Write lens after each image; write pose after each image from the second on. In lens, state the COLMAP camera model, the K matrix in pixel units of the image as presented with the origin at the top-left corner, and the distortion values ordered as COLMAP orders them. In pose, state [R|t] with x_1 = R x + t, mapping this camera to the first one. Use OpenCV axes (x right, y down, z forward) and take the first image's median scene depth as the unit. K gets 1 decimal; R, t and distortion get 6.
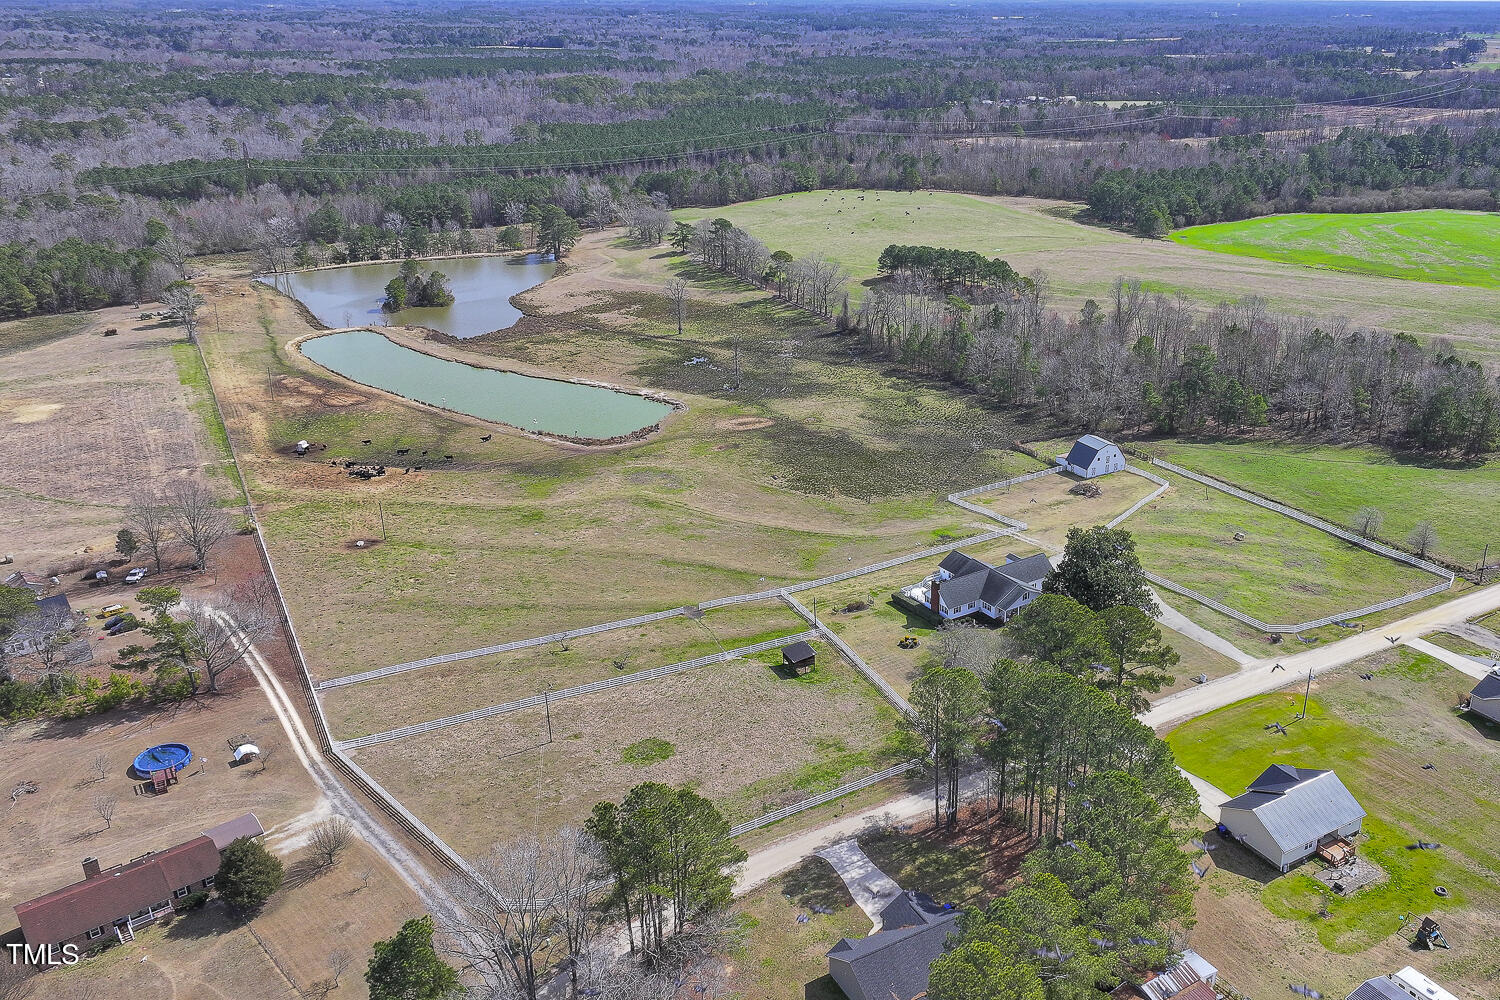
lens RADIAL K [[1260.2, 0, 896.4], [0, 1260.2, 499.1], [0, 0, 1]] dist [0.006605, -0.005836]
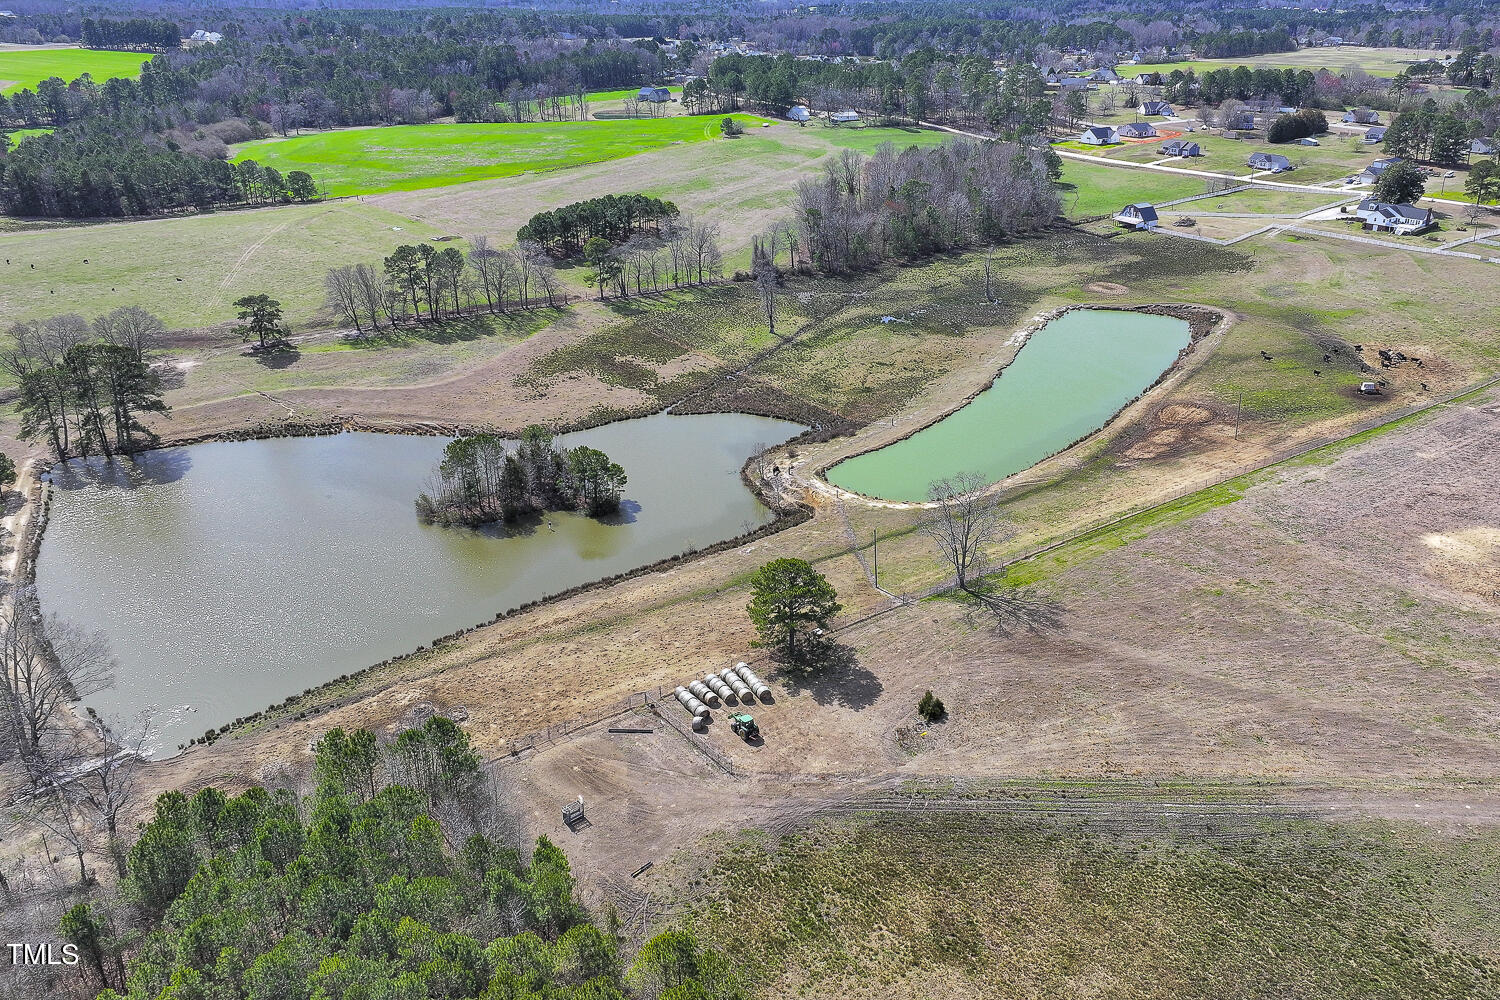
lens RADIAL K [[1265.9, 0, 833.4], [0, 1265.9, 479.9], [0, 0, 1]] dist [0.005323, -0.004456]
pose [[-0.100212, -0.382310, 0.918584, -1.027033], [0.366188, 0.844258, 0.391325, -0.383297], [-0.925129, 0.375590, 0.055393, 1.057205]]
